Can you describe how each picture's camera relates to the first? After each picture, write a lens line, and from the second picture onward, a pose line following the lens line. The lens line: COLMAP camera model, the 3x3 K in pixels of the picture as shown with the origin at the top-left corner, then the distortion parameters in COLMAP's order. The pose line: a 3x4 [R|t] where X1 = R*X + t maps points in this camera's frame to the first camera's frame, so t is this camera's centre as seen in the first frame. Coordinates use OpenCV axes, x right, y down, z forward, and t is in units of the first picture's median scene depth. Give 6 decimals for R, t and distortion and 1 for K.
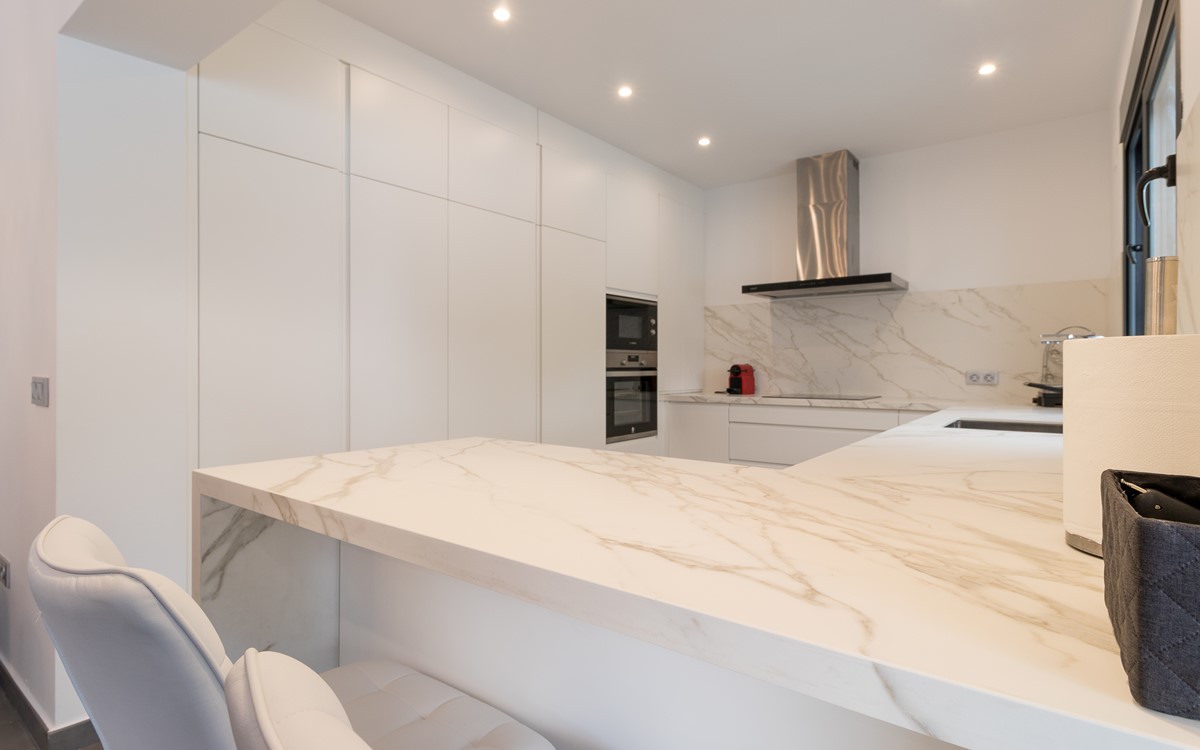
lens RADIAL K [[605.4, 0, 628.9], [0, 605.4, 364.2], [0, 0, 1]] dist [0.003035, -0.005280]
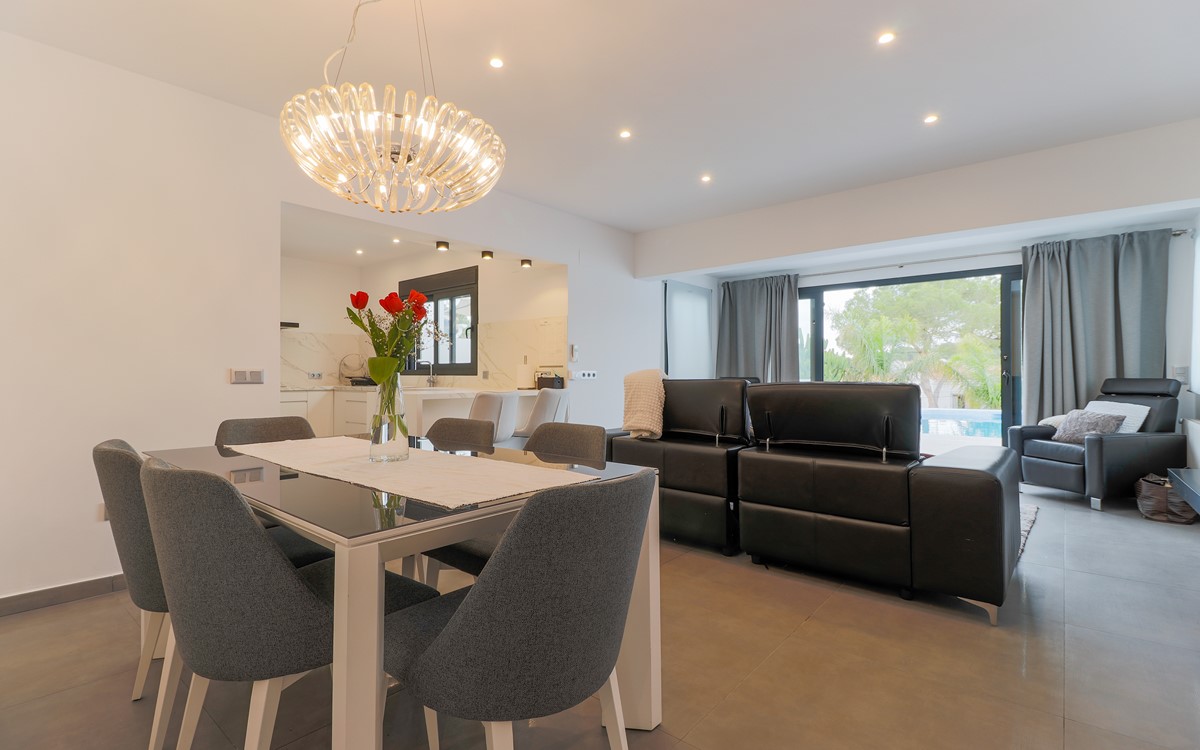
lens RADIAL K [[558.6, 0, 602.5], [0, 558.6, 374.9], [0, 0, 1]] dist [0.006238, -0.004963]
pose [[0.082656, 0.000255, 0.996578, -1.173812], [-0.000524, 1.000000, -0.000212, 0.018023], [-0.996578, -0.000504, 0.082656, -0.148136]]
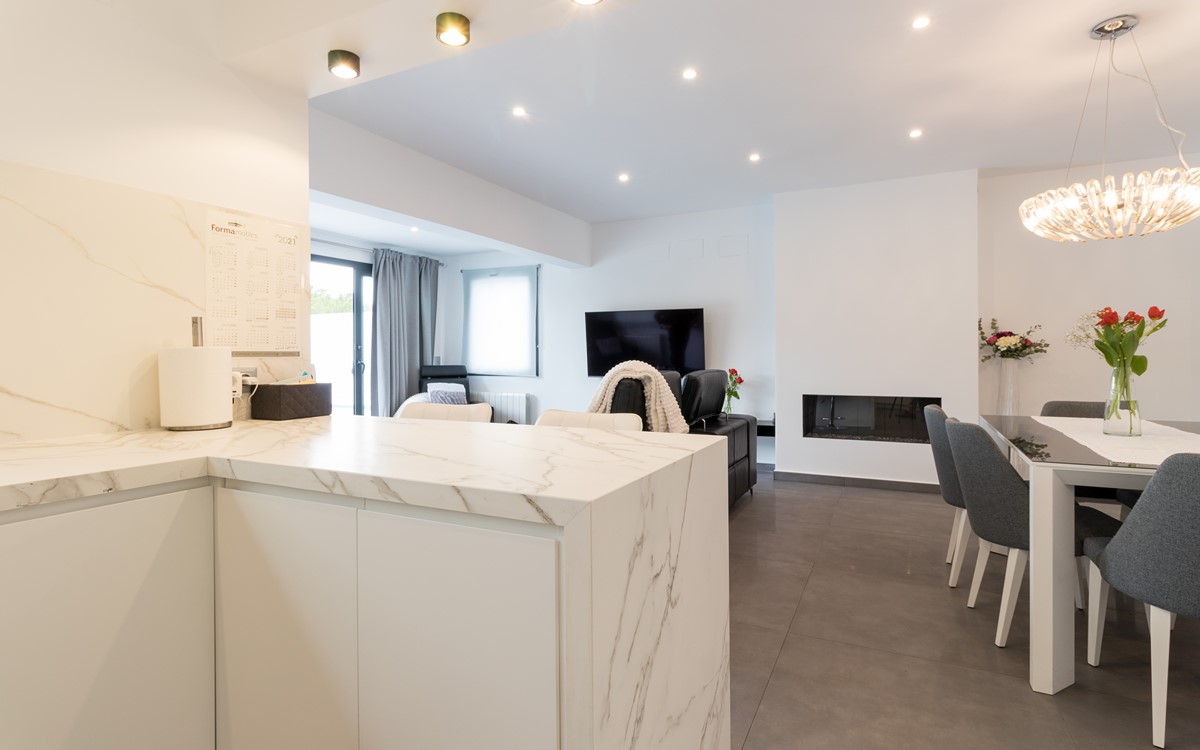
lens RADIAL K [[605.4, 0, 590.7], [0, 605.4, 358.3], [0, 0, 1]] dist [0.003035, -0.005280]
pose [[-0.988062, 0.007283, -0.153883, -0.089206], [0.007158, 0.999973, 0.001365, 0.002995], [0.153889, 0.000247, -0.988088, 0.607915]]
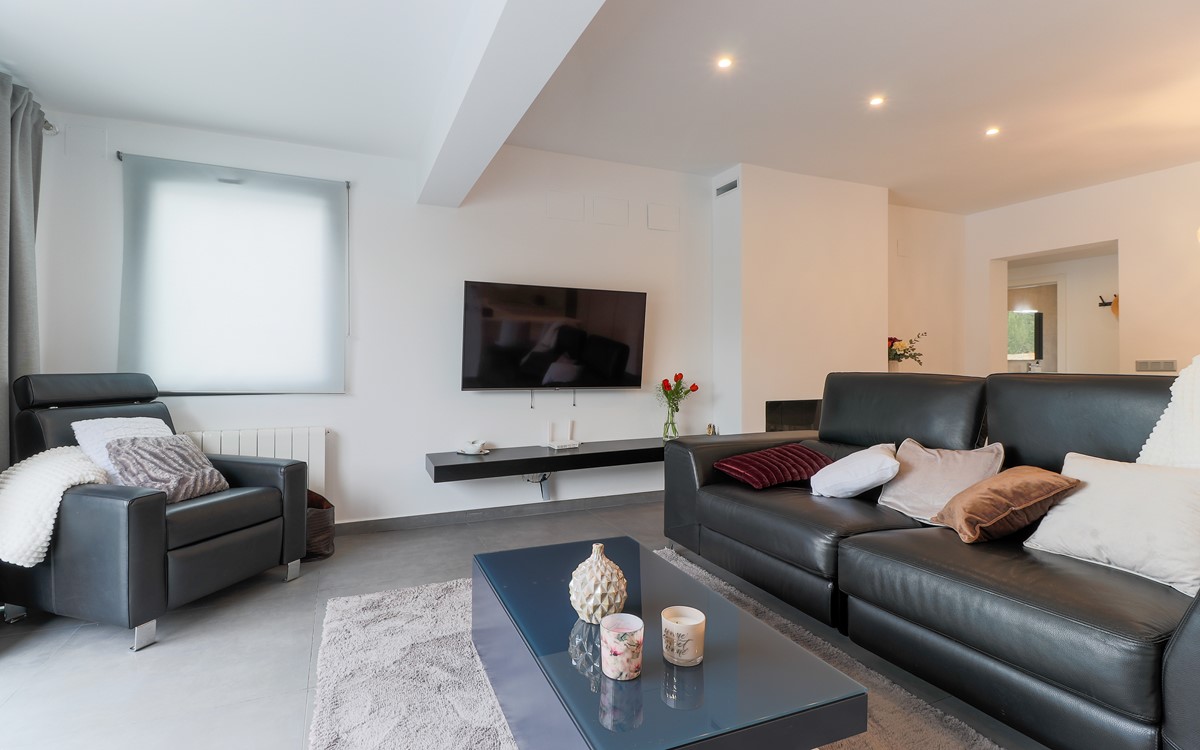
lens RADIAL K [[558.6, 0, 593.4], [0, 558.6, 371.5], [0, 0, 1]] dist [0.006238, -0.004963]
pose [[-0.511630, 0.014672, -0.859081, 0.316116], [0.004250, 0.999885, 0.014545, 0.012750], [0.859195, 0.003791, -0.511634, -0.332763]]
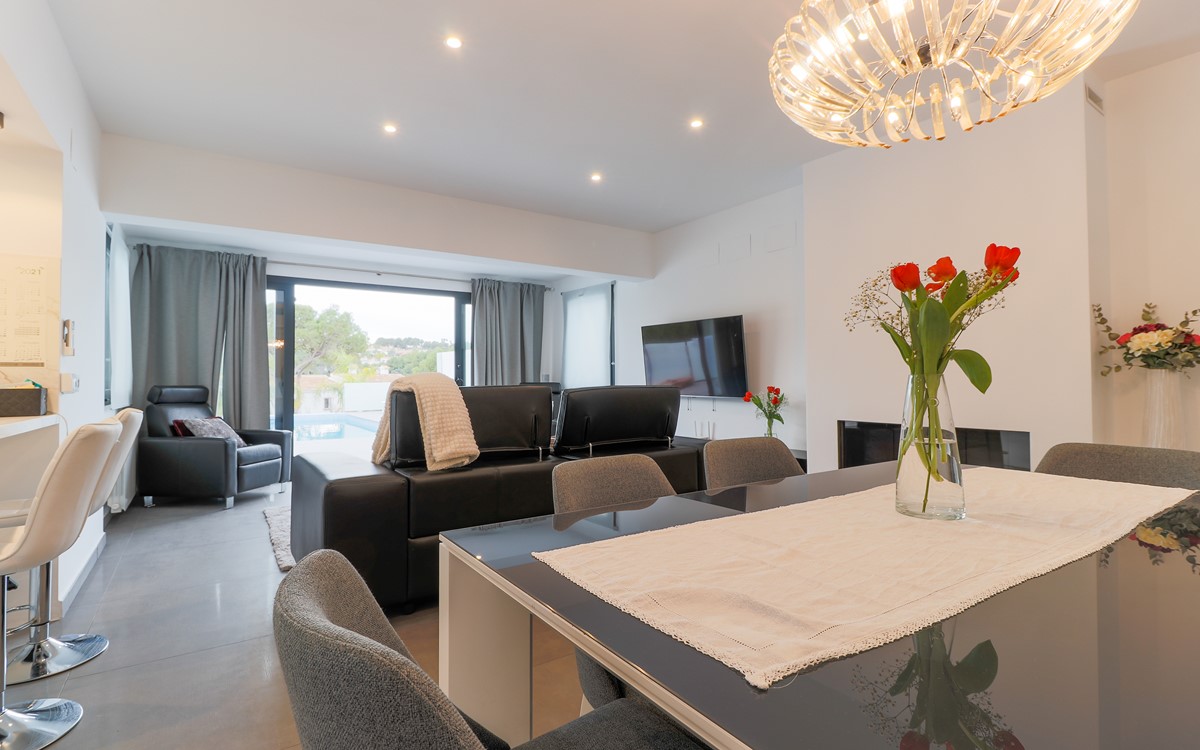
lens RADIAL K [[558.6, 0, 584.6], [0, 558.6, 375.4], [0, 0, 1]] dist [0.006238, -0.004963]
pose [[-0.937463, 0.009016, 0.347967, -0.661464], [0.006119, 0.999937, -0.009424, 0.018852], [-0.348030, -0.006705, -0.937459, 0.402387]]
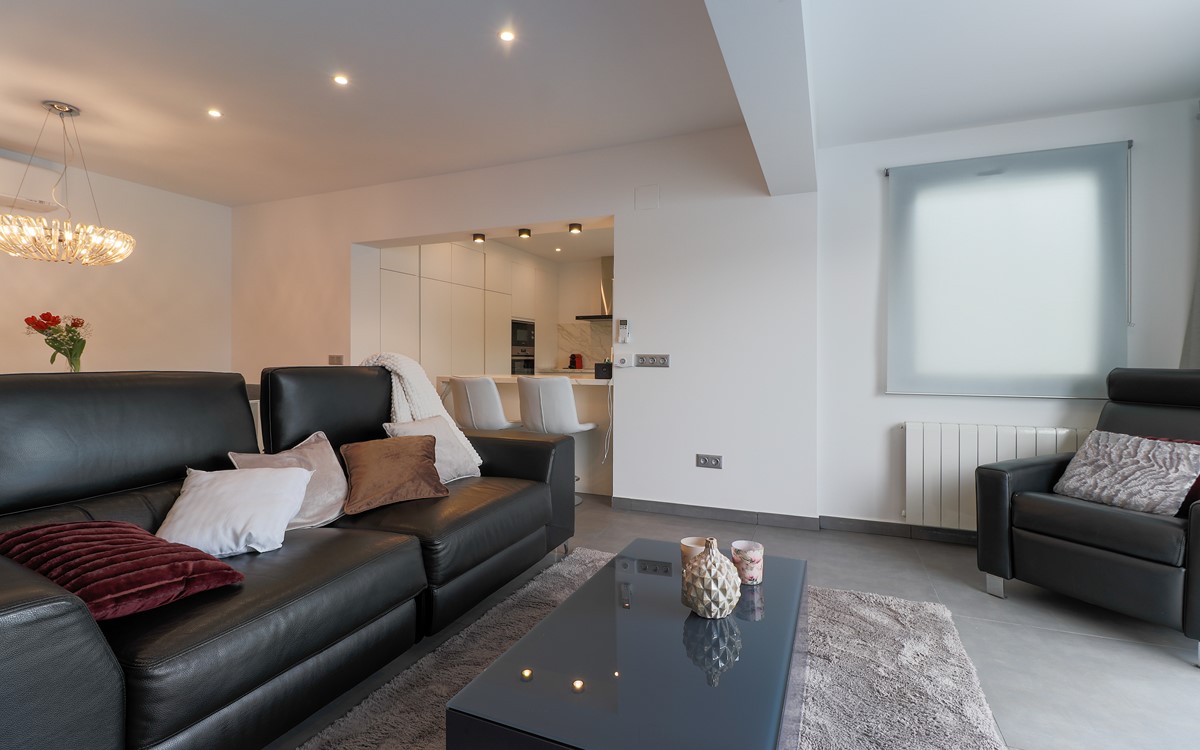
lens RADIAL K [[558.6, 0, 607.6], [0, 558.6, 368.0], [0, 0, 1]] dist [0.006238, -0.004963]
pose [[0.975562, -0.001356, 0.219718, -0.127144], [-0.002978, 0.999807, 0.019394, 0.011595], [-0.219702, -0.019575, 0.975371, -0.888334]]
